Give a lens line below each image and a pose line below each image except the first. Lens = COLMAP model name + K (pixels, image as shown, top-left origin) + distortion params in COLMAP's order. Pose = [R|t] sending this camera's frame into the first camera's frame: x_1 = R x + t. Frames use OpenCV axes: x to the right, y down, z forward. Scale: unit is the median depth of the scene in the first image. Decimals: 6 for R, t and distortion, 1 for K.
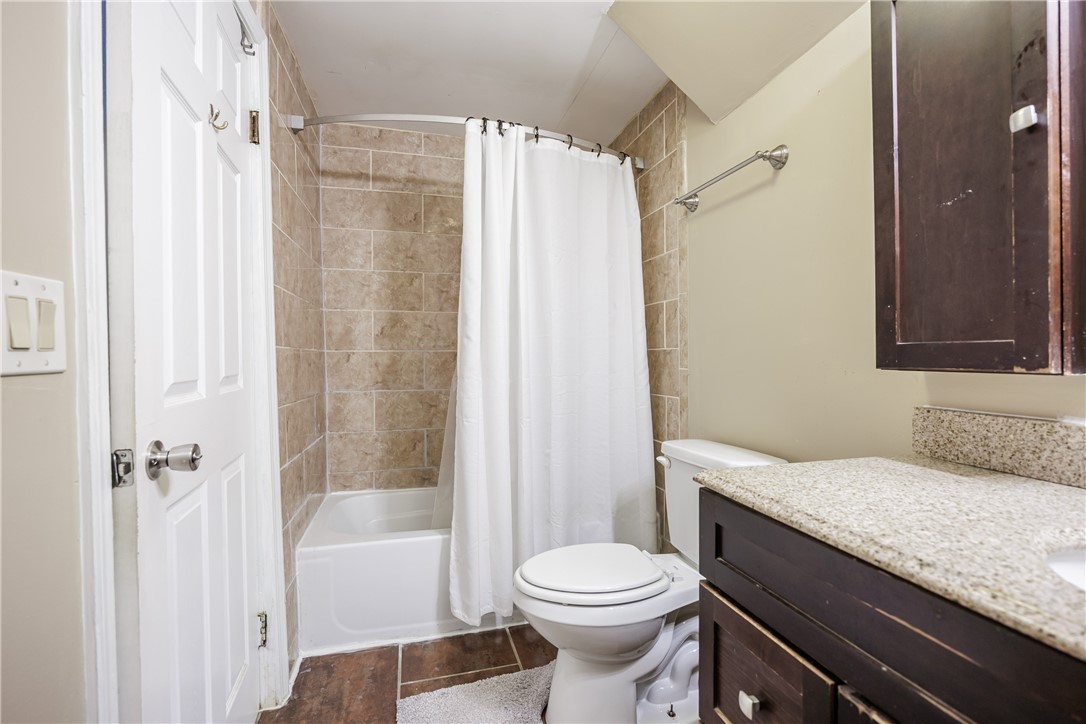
lens RADIAL K [[507.9, 0, 545.5], [0, 507.9, 362.0], [0, 0, 1]] dist [-0.007586, 0.000351]
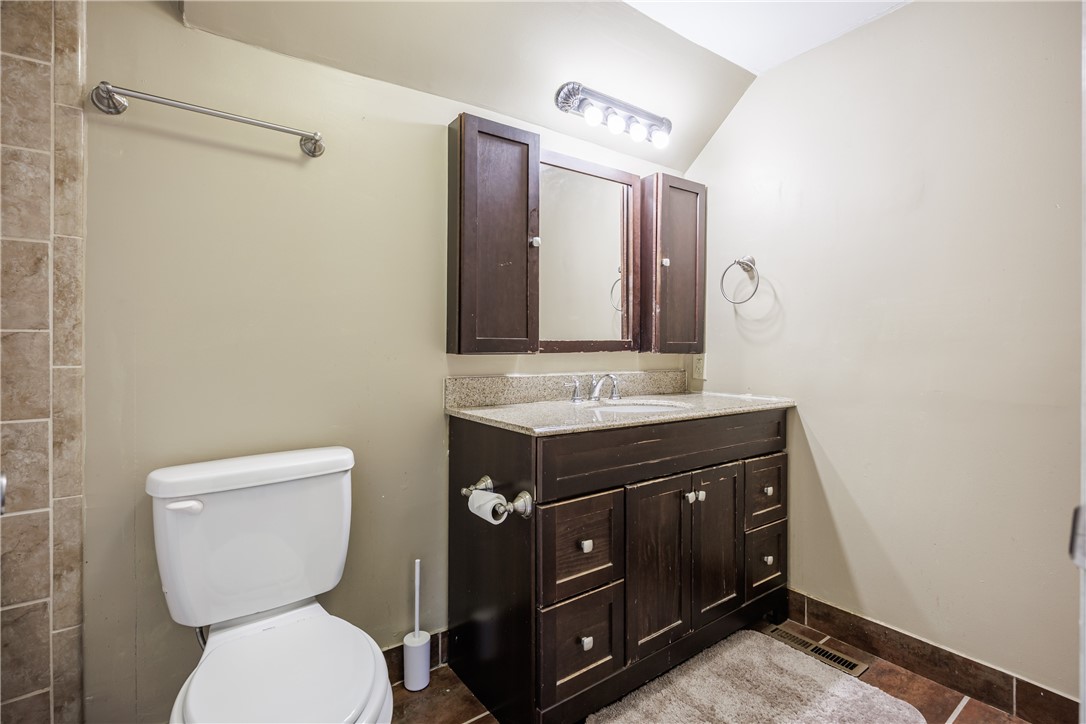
lens RADIAL K [[507.9, 0, 543.7], [0, 507.9, 351.5], [0, 0, 1]] dist [-0.007586, 0.000351]
pose [[-0.369874, 0.001679, 0.929080, -0.910357], [0.015029, 0.999878, 0.004177, 0.003416], [-0.928960, 0.015508, -0.369855, 1.388972]]
